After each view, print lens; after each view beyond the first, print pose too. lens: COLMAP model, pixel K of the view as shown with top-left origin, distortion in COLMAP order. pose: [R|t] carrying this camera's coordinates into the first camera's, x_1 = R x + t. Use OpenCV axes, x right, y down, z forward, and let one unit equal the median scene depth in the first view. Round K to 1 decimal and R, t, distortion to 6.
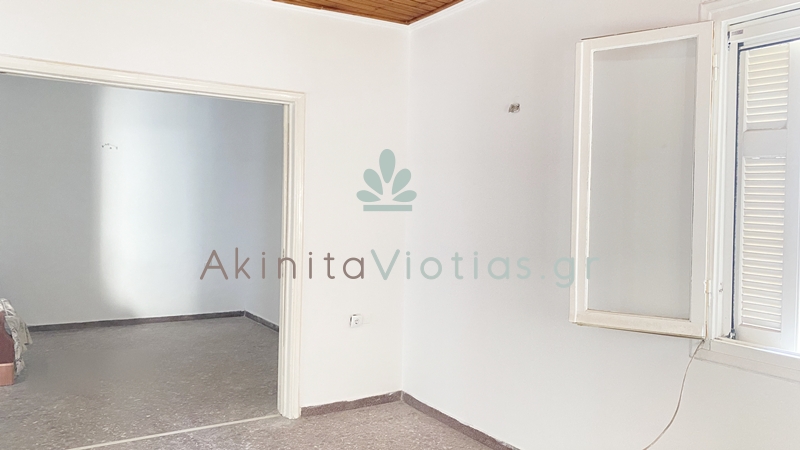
lens RADIAL K [[625.6, 0, 403.1], [0, 625.6, 228.2], [0, 0, 1]] dist [0.076587, -0.004484]
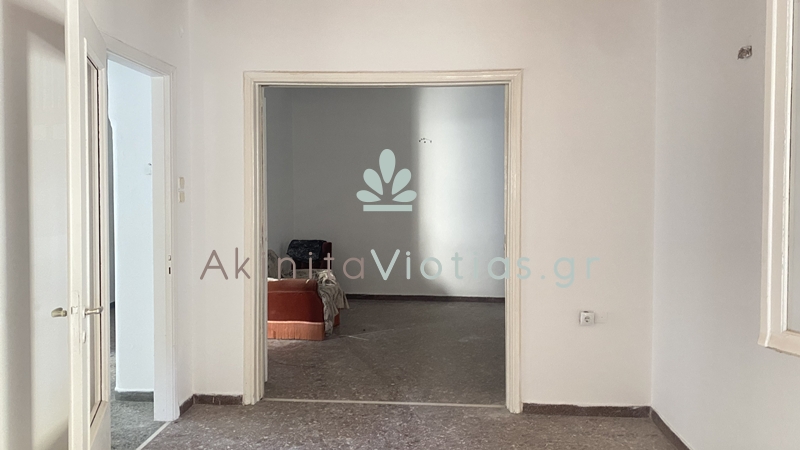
lens RADIAL K [[625.6, 0, 401.6], [0, 625.6, 218.6], [0, 0, 1]] dist [0.076587, -0.004484]
pose [[0.827719, 0.009265, -0.561067, 0.221064], [-0.006493, 0.999955, 0.006932, 0.002573], [0.561106, -0.002095, 0.827742, 0.116151]]
